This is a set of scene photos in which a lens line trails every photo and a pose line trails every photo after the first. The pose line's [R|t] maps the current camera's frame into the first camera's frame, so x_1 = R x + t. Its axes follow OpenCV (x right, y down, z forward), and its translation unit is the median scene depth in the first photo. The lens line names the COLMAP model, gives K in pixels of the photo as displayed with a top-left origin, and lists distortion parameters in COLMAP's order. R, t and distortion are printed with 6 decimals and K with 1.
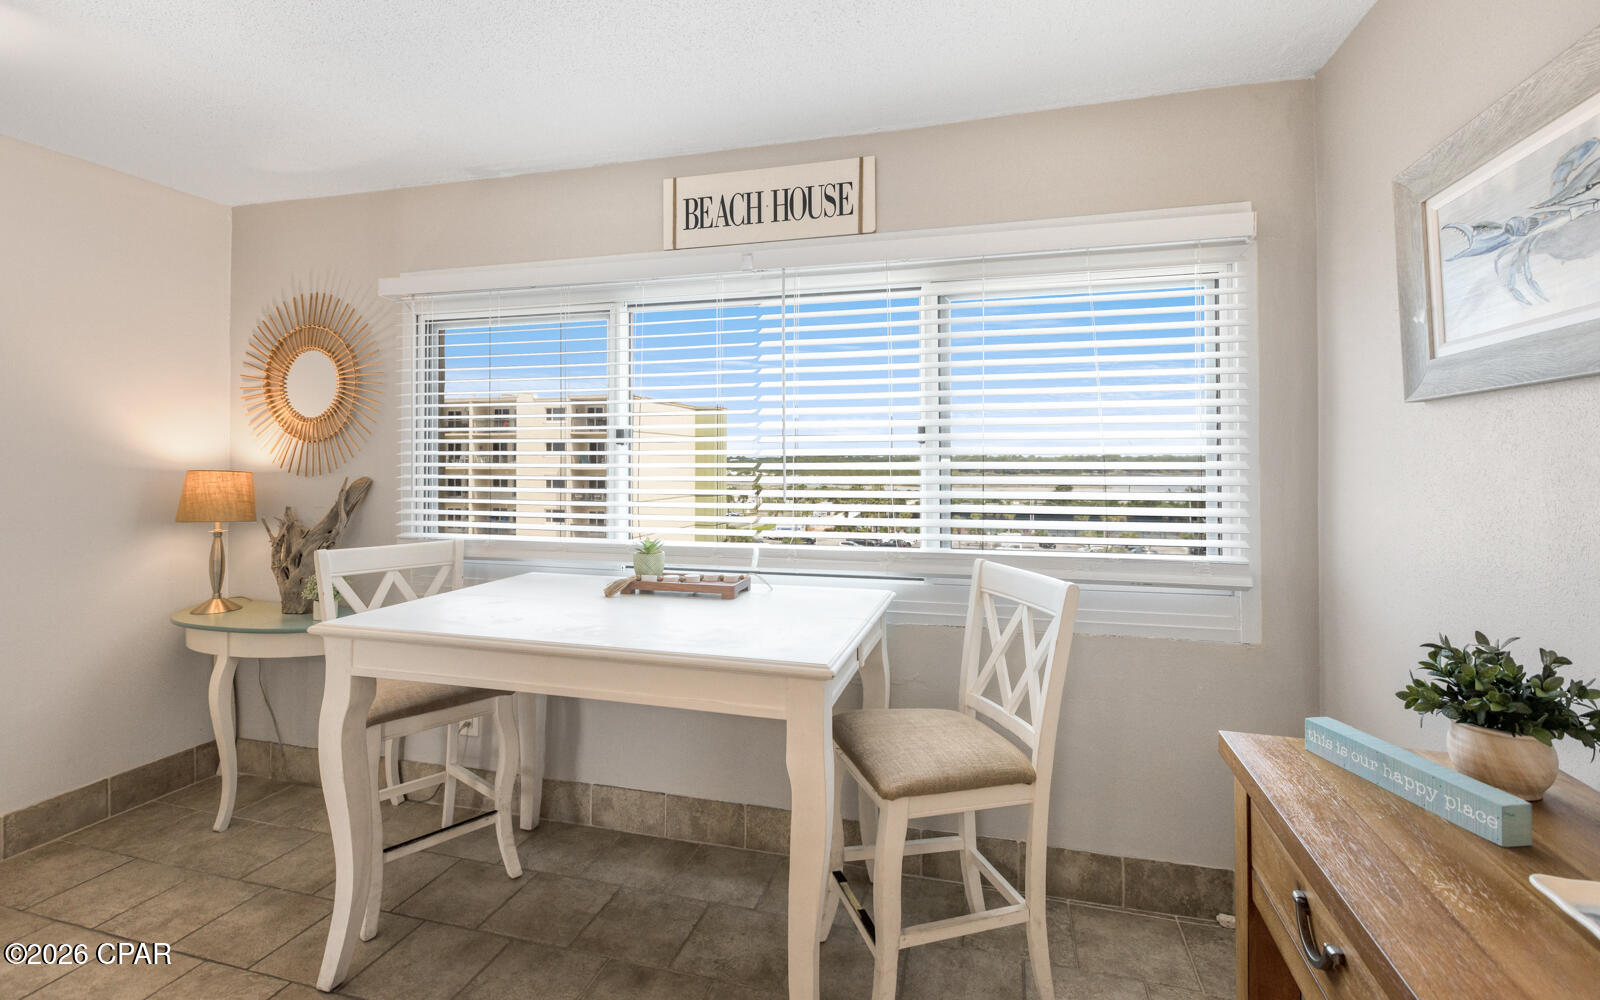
lens RADIAL K [[730.9, 0, 796.7], [0, 730.9, 449.7], [0, 0, 1]] dist [0.003869, 0.002789]
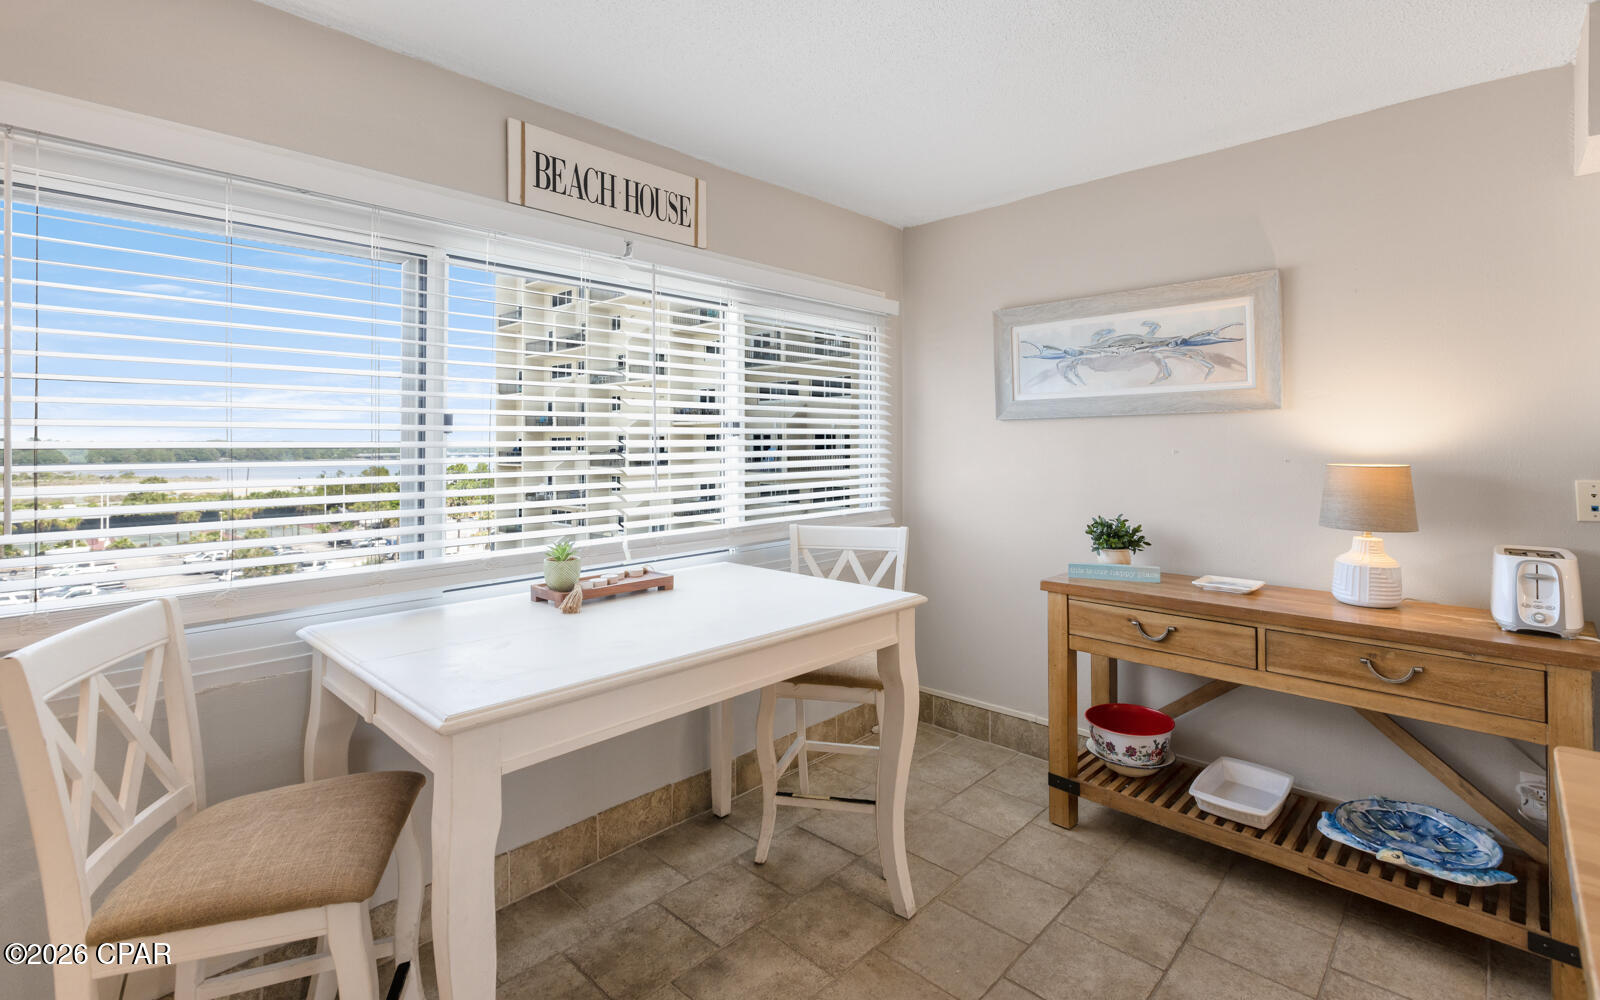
lens RADIAL K [[730.9, 0, 797.1], [0, 730.9, 435.7], [0, 0, 1]] dist [0.003869, 0.002789]
pose [[0.467911, 0.005680, 0.883757, -0.814303], [-0.006912, 0.999972, -0.002767, -0.005652], [-0.883749, -0.004813, 0.467937, 0.336280]]
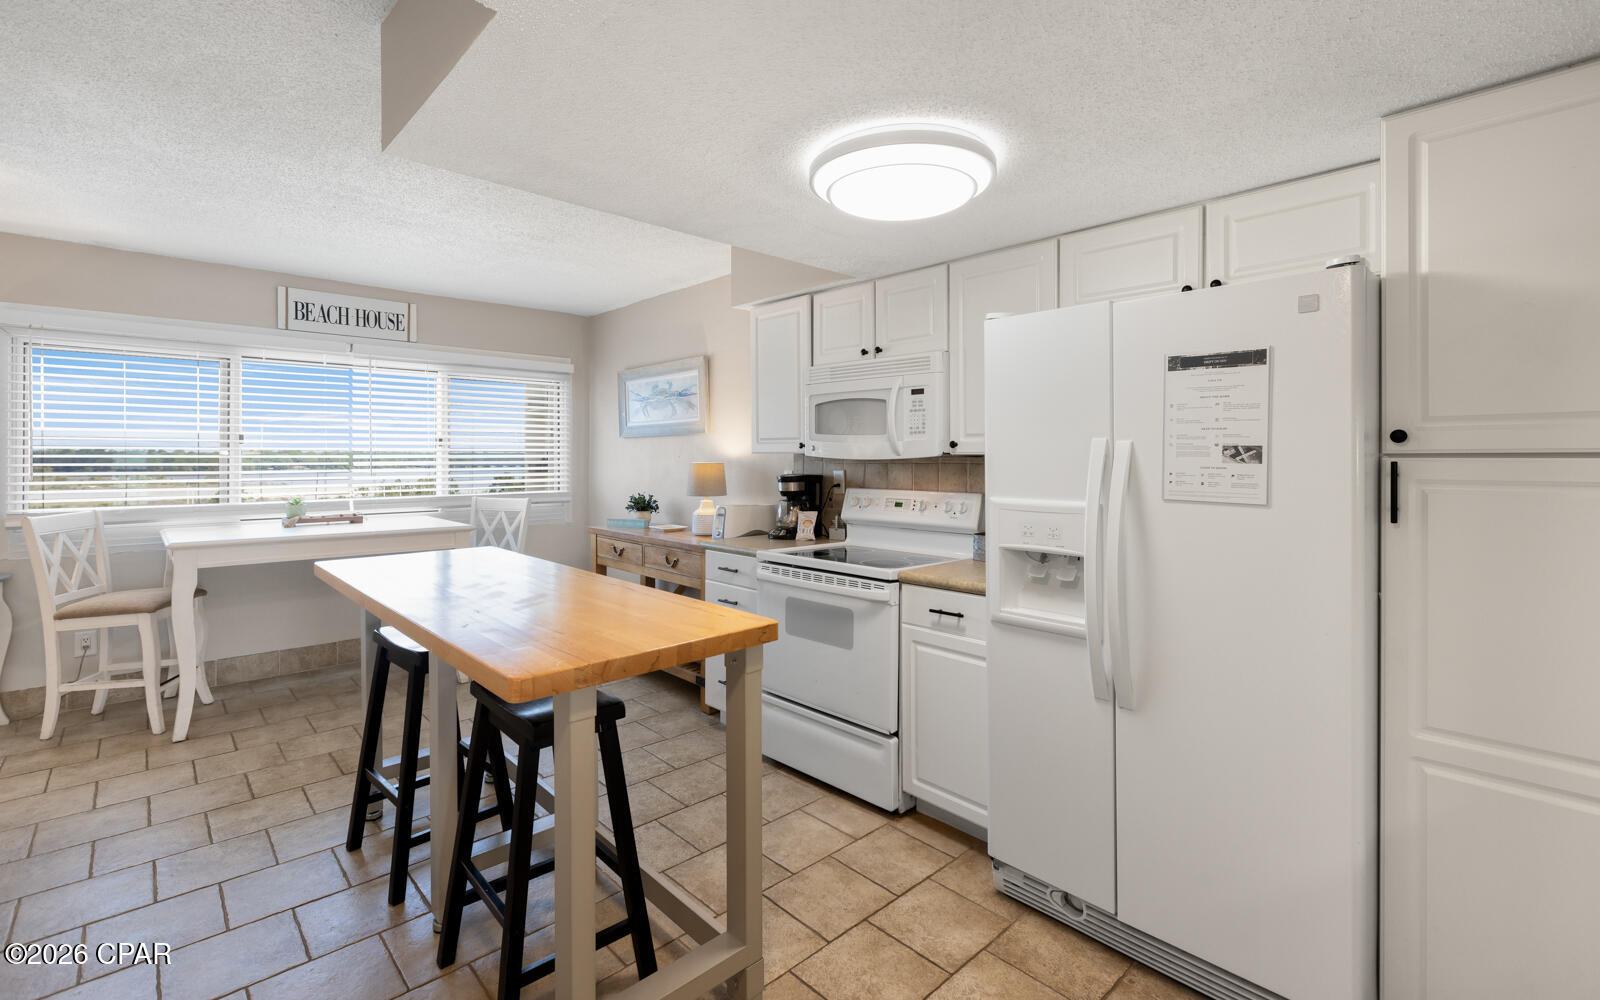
lens RADIAL K [[730.9, 0, 801.7], [0, 730.9, 458.1], [0, 0, 1]] dist [0.003869, 0.002789]
pose [[0.524705, -0.000486, 0.851284, -1.047852], [-0.013079, 0.999877, 0.008633, -0.005636], [-0.851184, -0.015664, 0.524634, -0.972356]]
